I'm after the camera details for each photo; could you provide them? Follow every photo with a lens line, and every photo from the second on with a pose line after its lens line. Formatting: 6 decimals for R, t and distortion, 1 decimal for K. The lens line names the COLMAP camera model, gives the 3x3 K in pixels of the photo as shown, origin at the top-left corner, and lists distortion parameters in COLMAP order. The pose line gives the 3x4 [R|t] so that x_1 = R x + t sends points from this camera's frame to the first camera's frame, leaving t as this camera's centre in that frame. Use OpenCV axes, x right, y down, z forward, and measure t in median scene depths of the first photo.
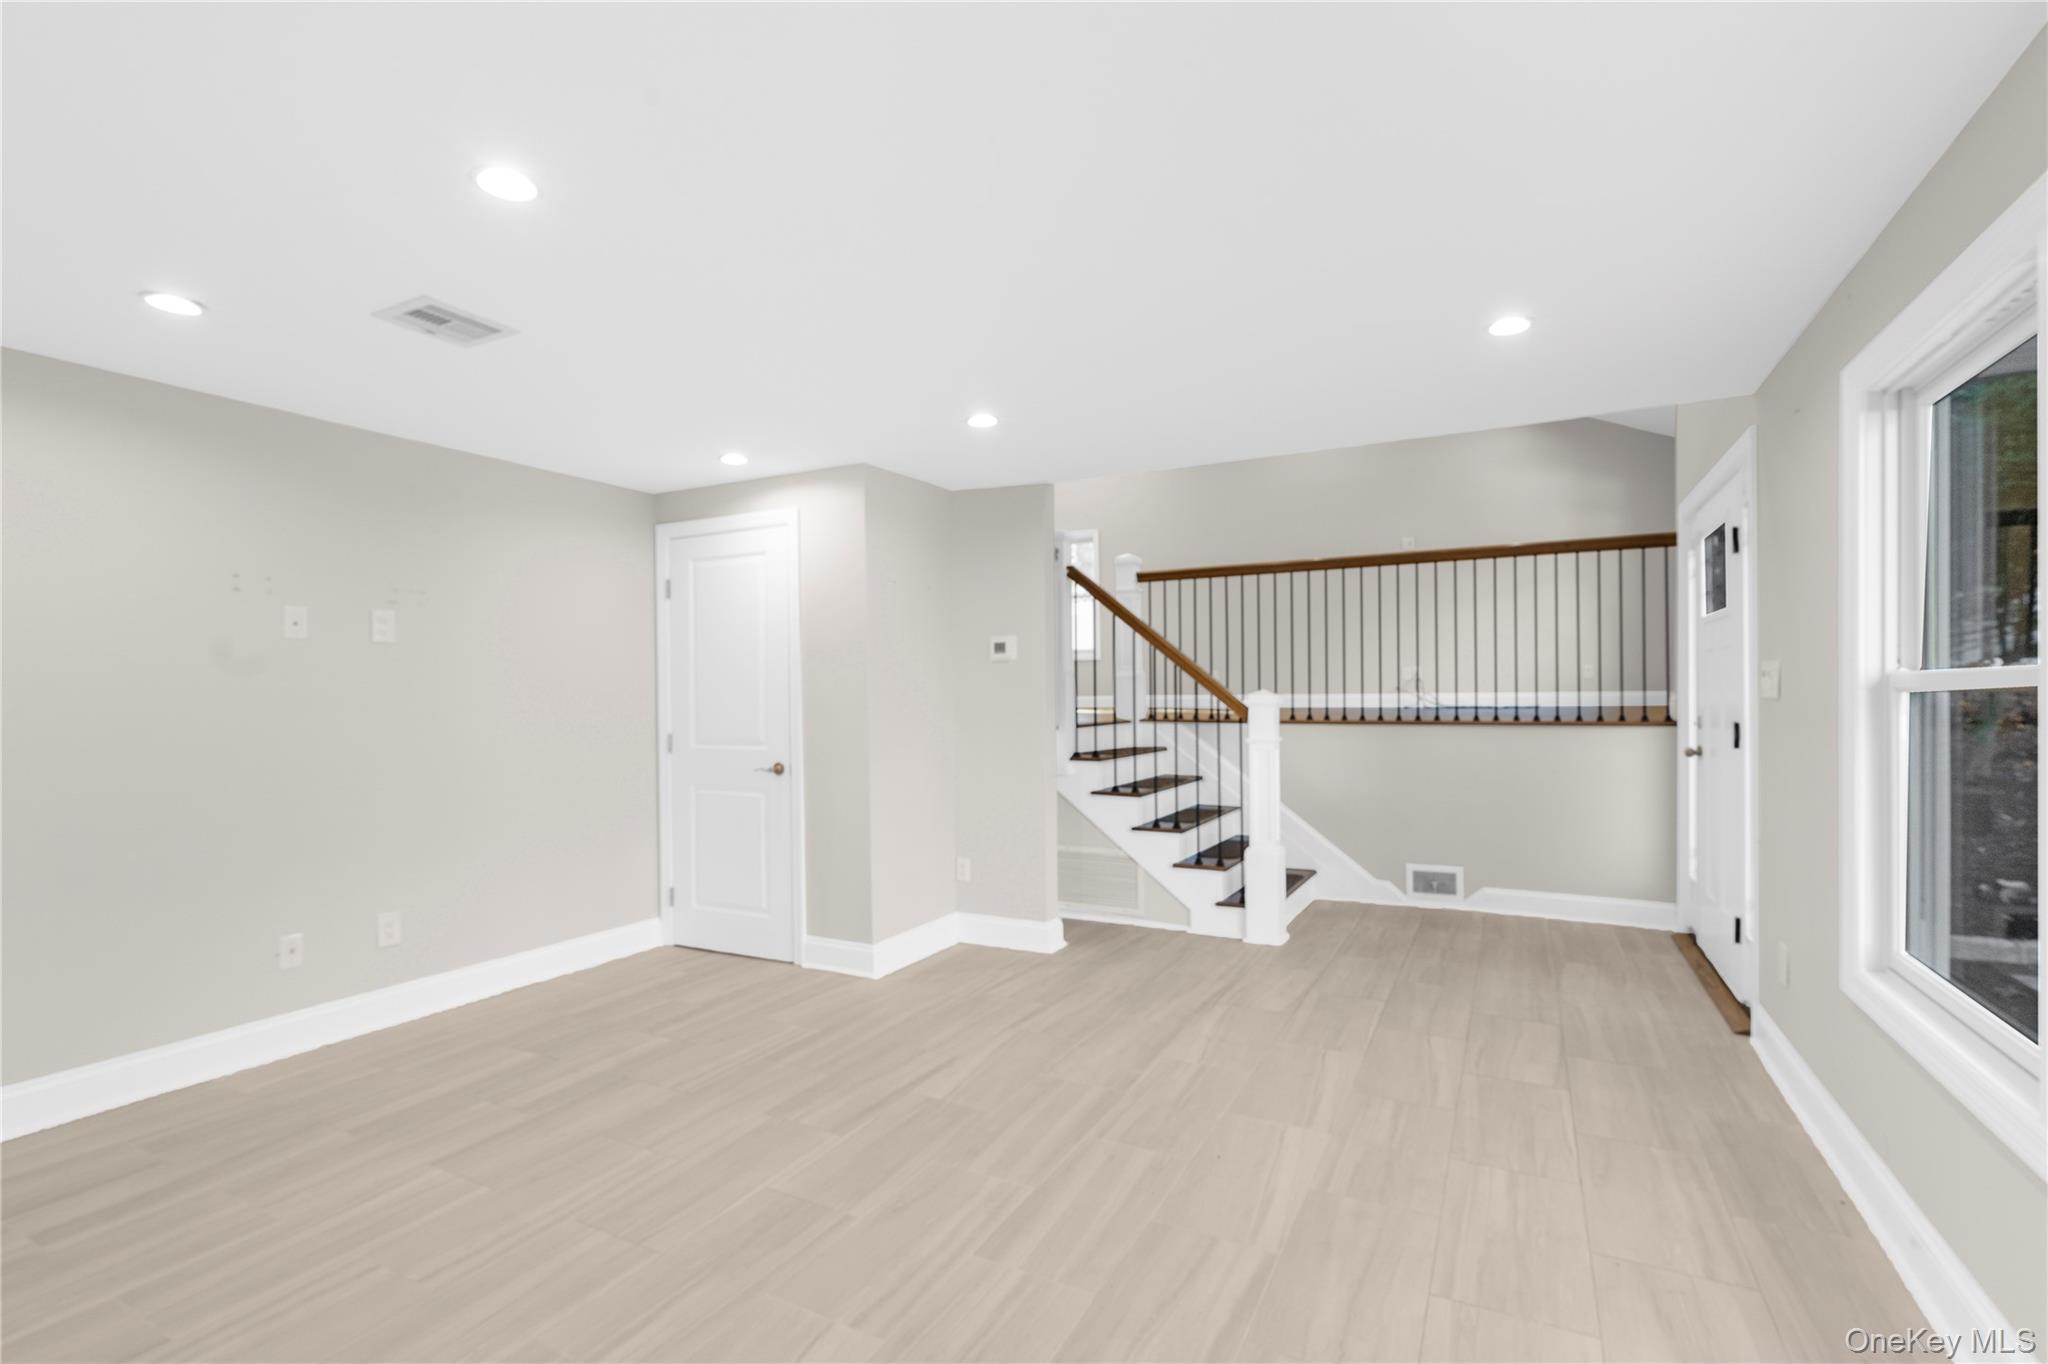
lens RADIAL K [[940.3, 0, 1029.6], [0, 940.3, 697.6], [0, 0, 1]] dist [0.001012, -0.000279]
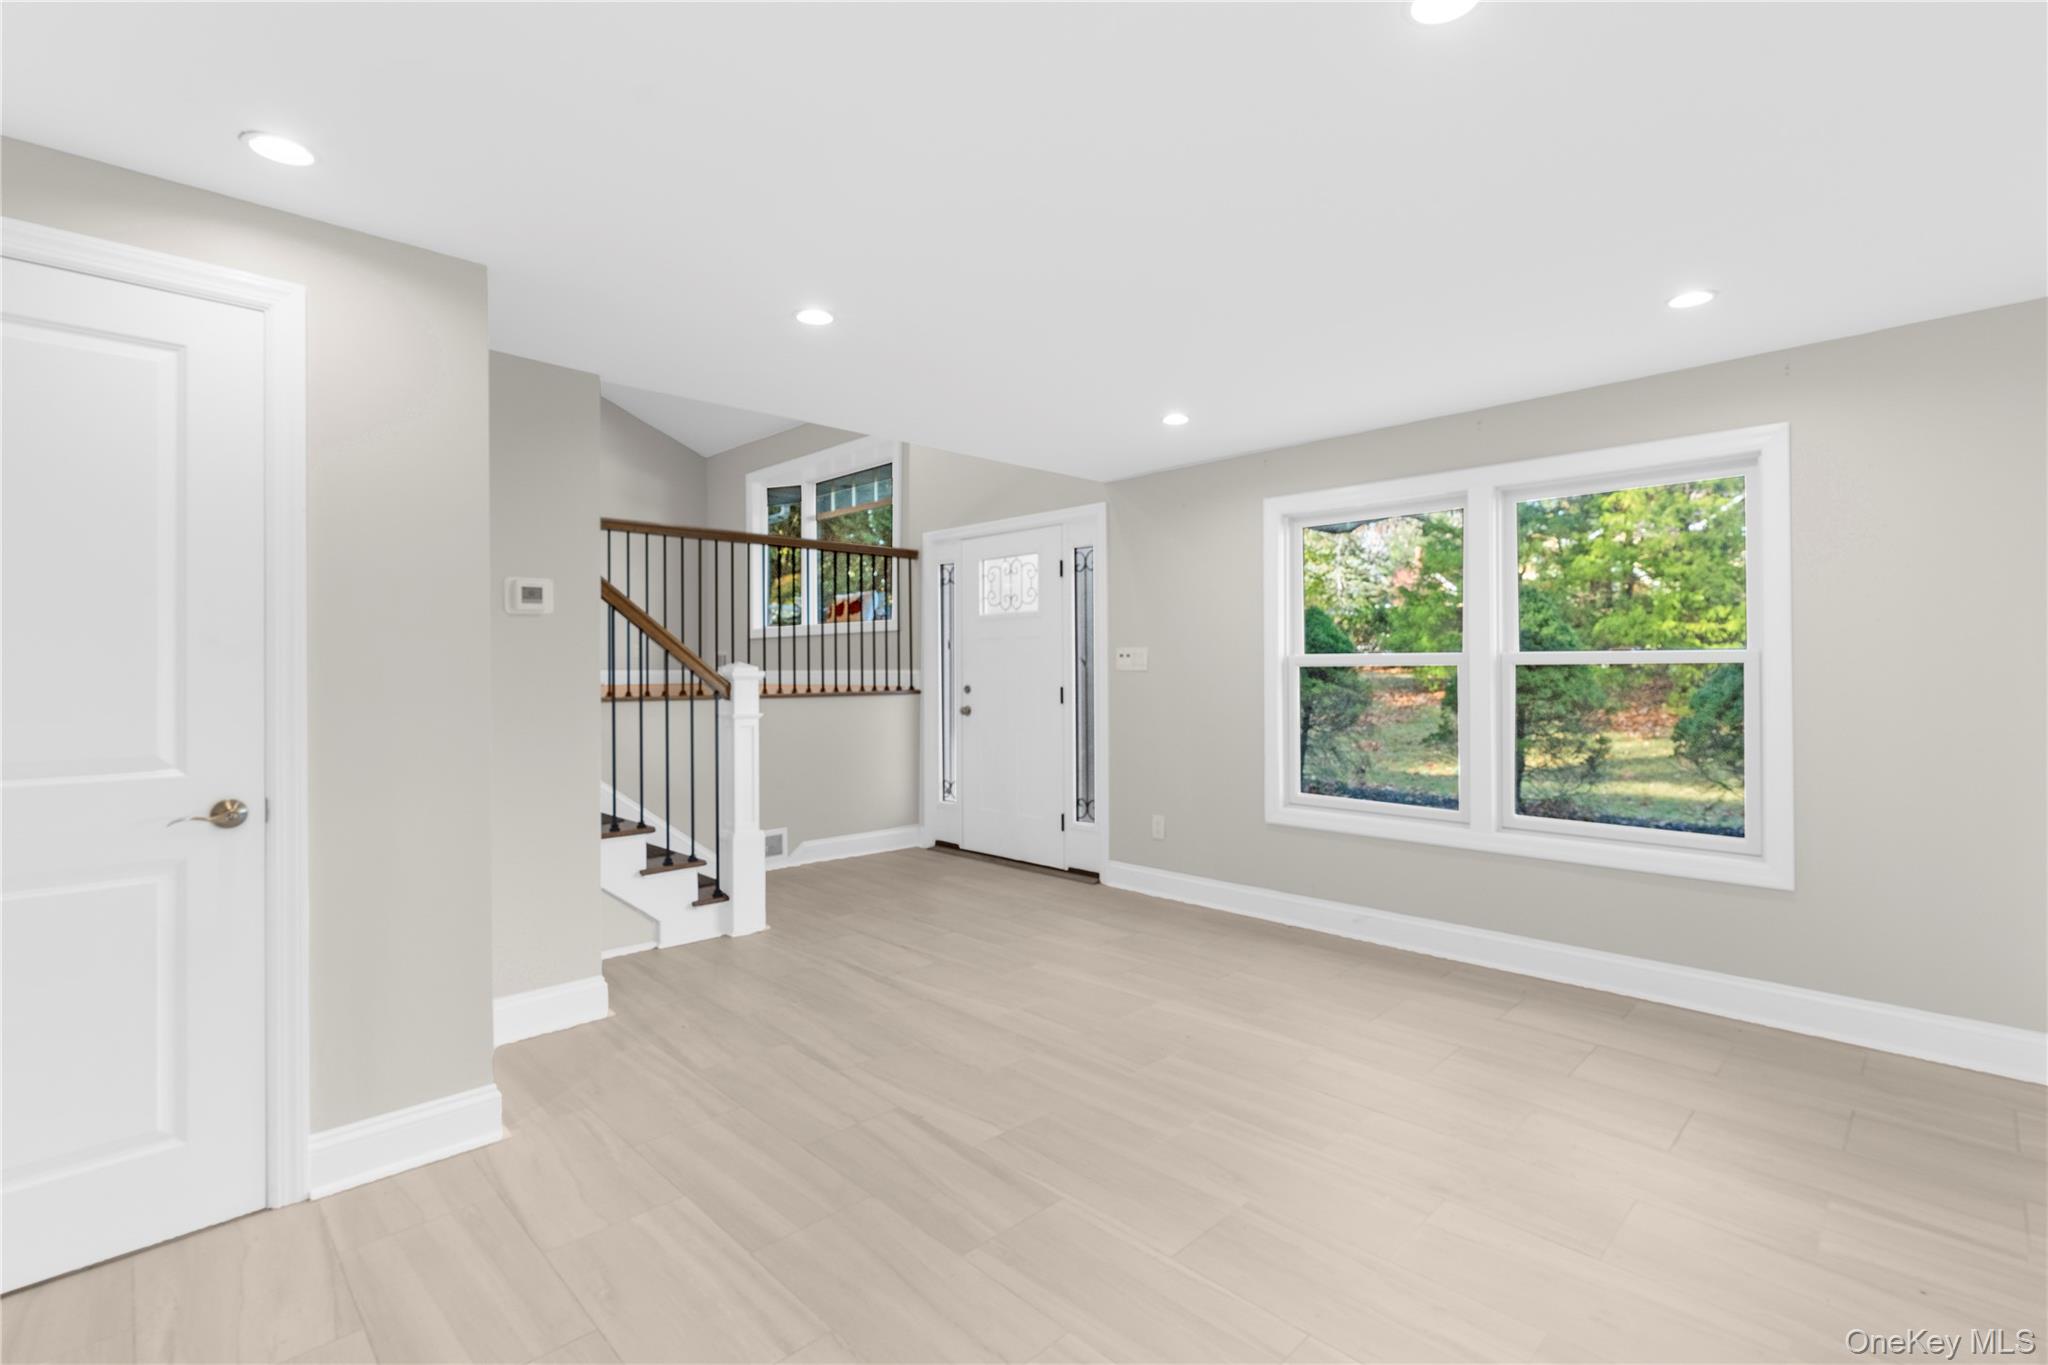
lens RADIAL K [[940.3, 0, 1031.4], [0, 940.3, 671.9], [0, 0, 1]] dist [0.001012, -0.000279]
pose [[0.302873, 0.005230, 0.953017, -0.555163], [0.004843, 0.999964, -0.007027, 0.008769], [-0.953019, 0.006744, 0.302837, 0.438315]]
